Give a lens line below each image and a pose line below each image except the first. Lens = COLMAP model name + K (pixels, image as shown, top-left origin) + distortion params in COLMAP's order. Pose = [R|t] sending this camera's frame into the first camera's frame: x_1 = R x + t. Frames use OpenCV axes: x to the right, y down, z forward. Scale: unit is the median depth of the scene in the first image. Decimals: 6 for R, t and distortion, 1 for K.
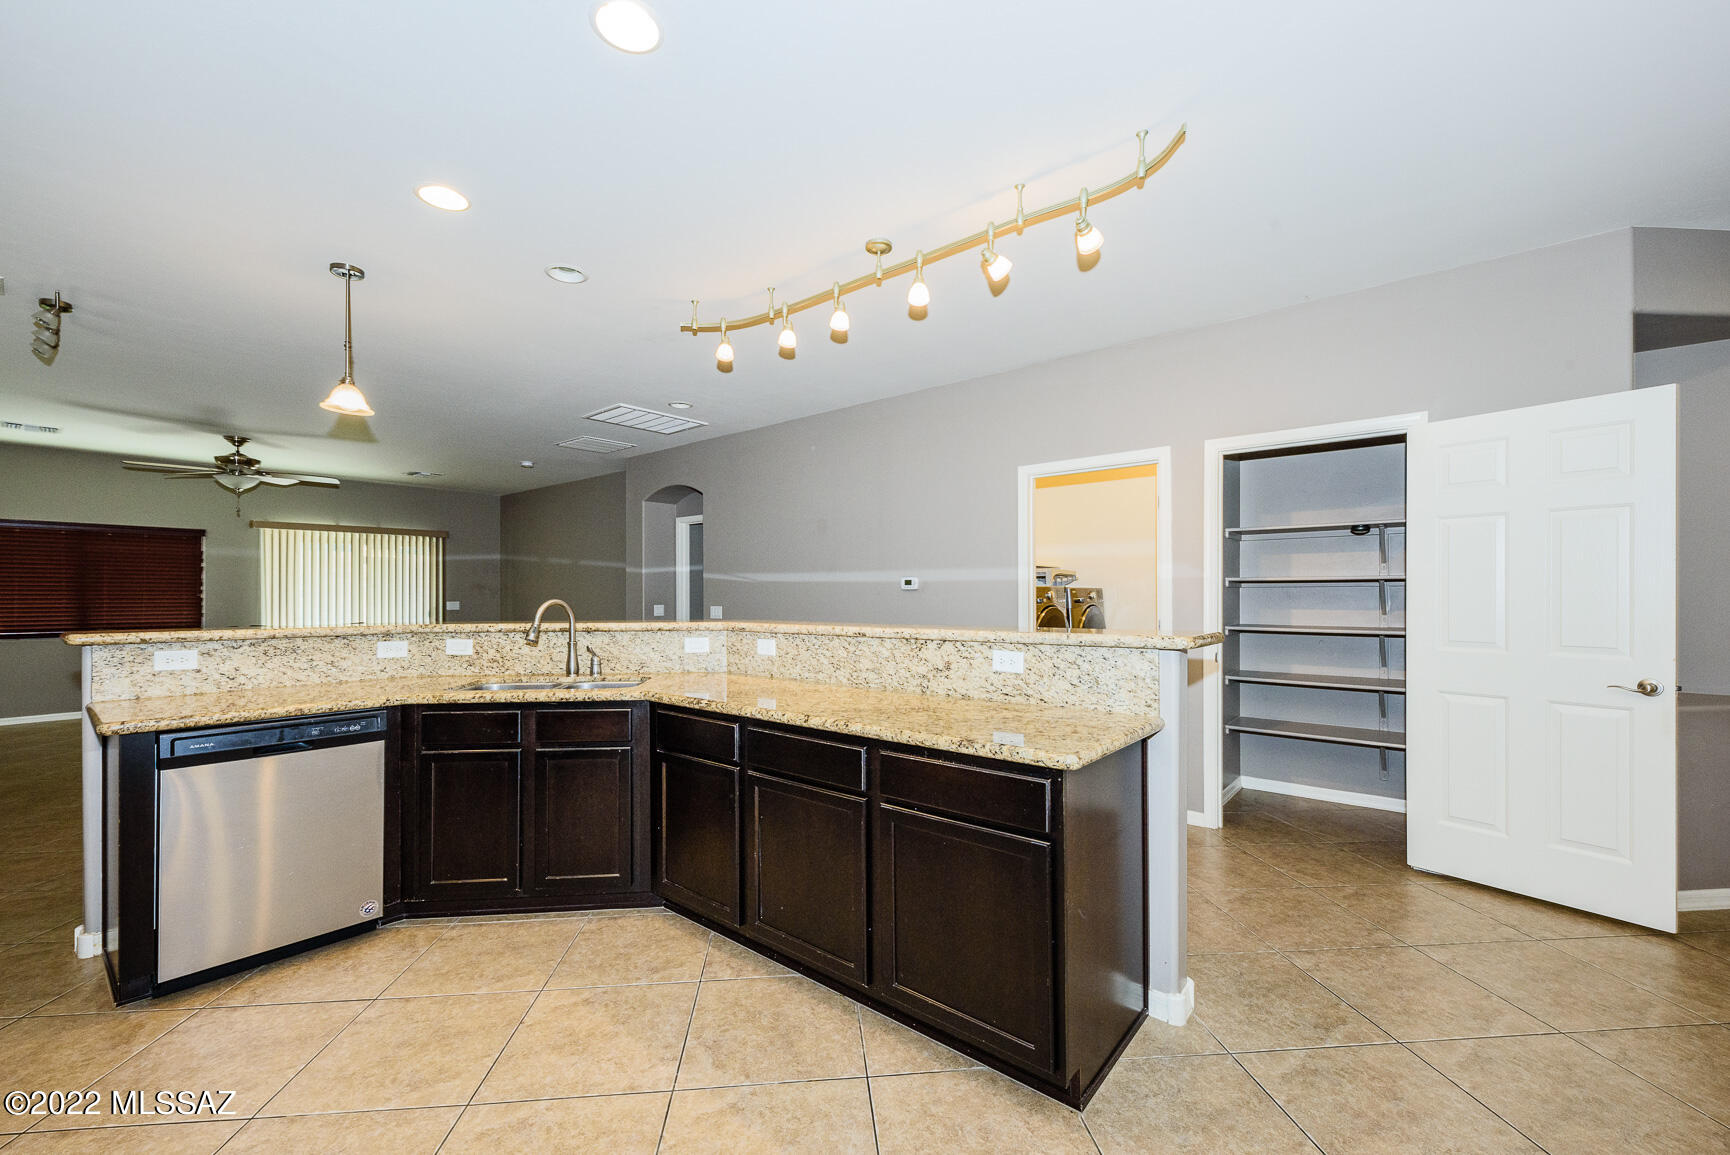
lens RADIAL K [[853.6, 0, 924.8], [0, 853.6, 595.7], [0, 0, 1]] dist [0.000589, 0.000196]
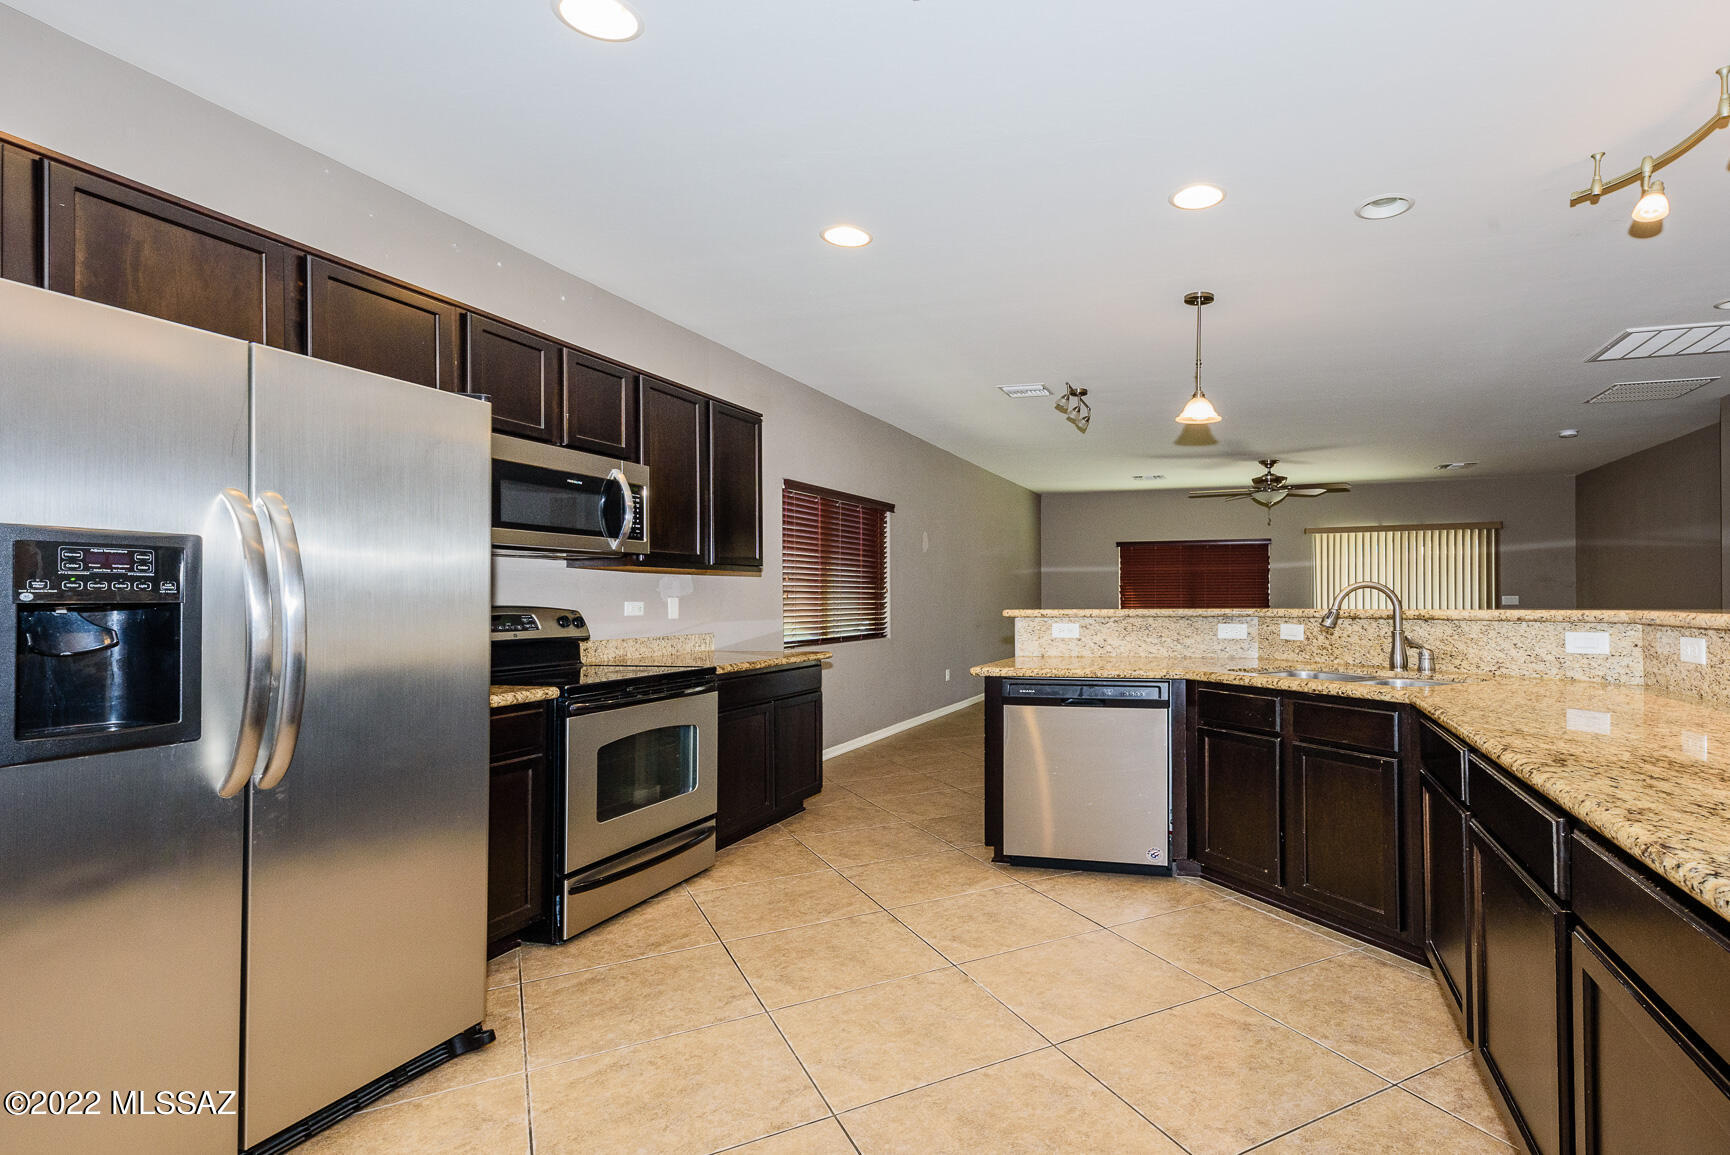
lens RADIAL K [[783.4, 0, 899.0], [0, 783.4, 600.9], [0, 0, 1]] dist [0.008205, -0.001079]
pose [[0.313270, -0.001366, -0.949663, 0.186651], [0.008467, 0.999963, 0.001354, 0.018813], [0.949626, -0.008465, 0.313270, 0.277462]]
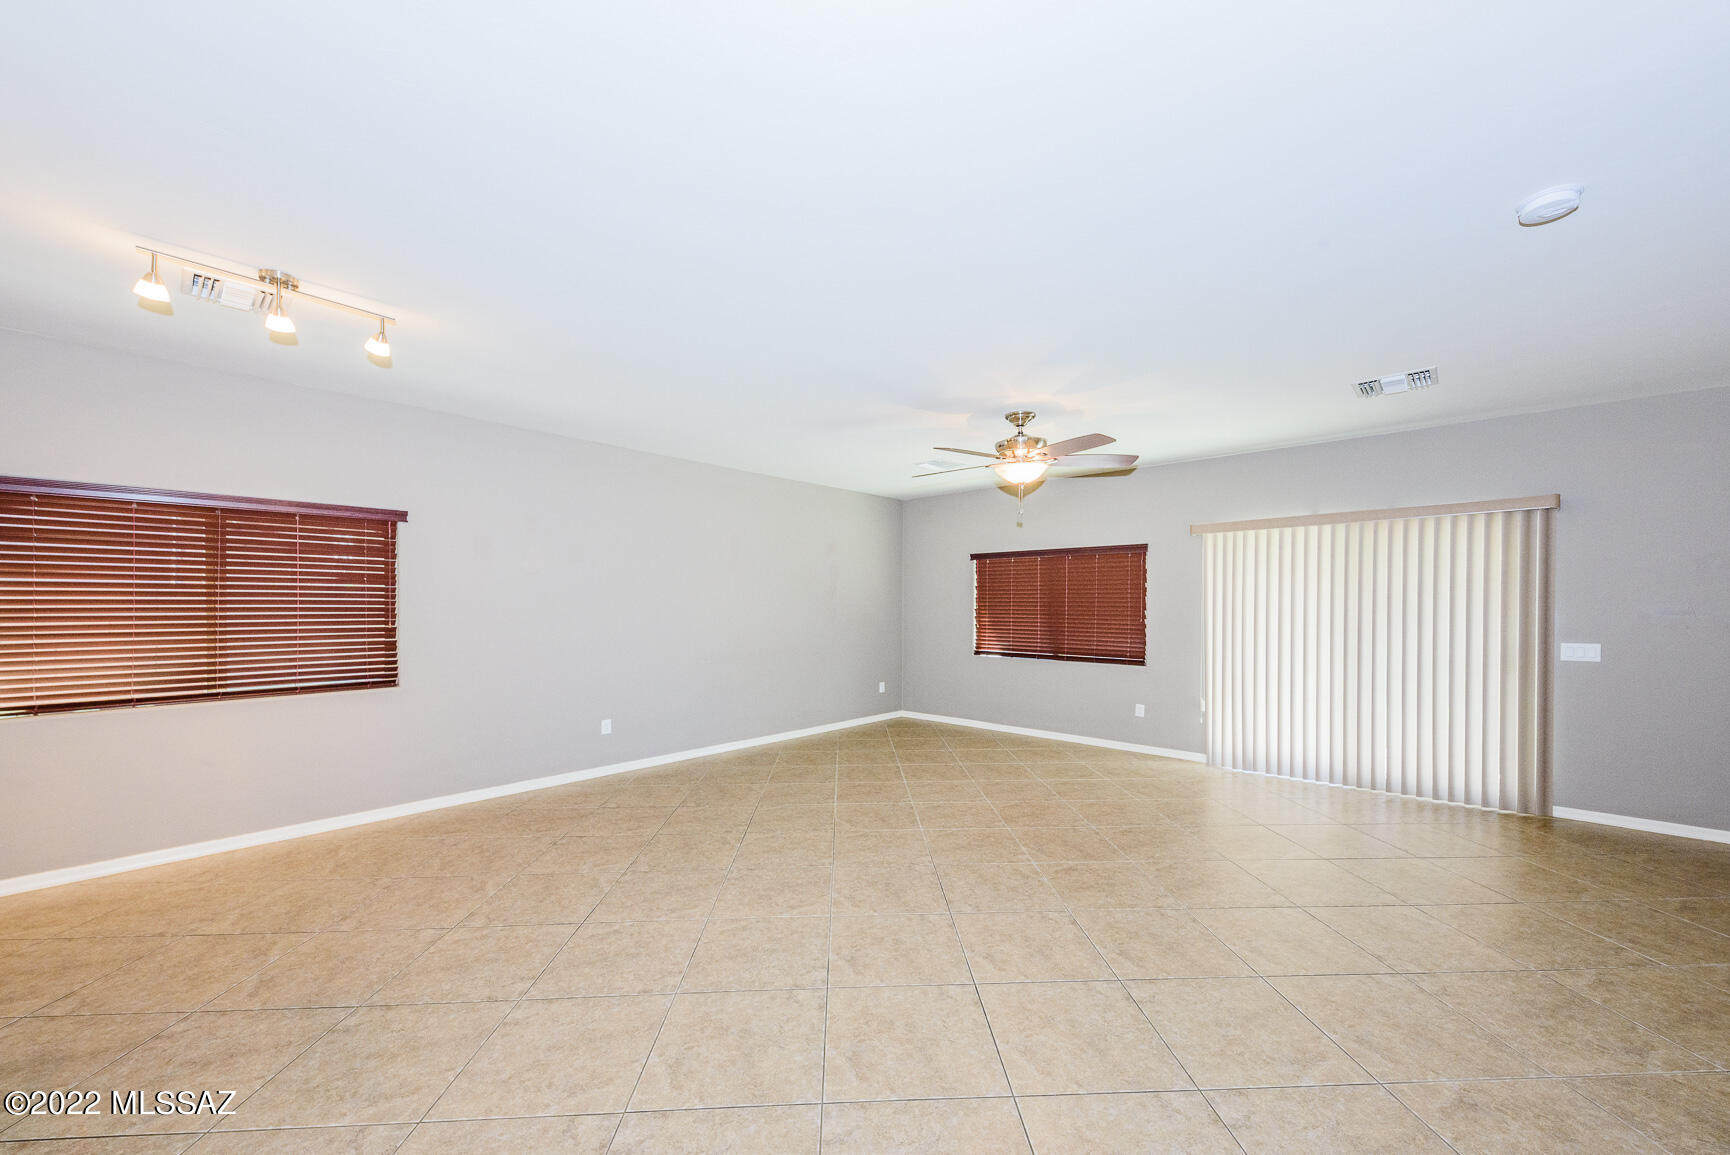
lens RADIAL K [[671.3, 0, 922.1], [0, 671.3, 617.4], [0, 0, 1]] dist [0.008463, -0.000548]
pose [[-0.013359, -0.001608, -0.999909, -0.427237], [0.006335, 0.999979, -0.001692, -0.011516], [0.999891, -0.006357, -0.013349, 1.860389]]
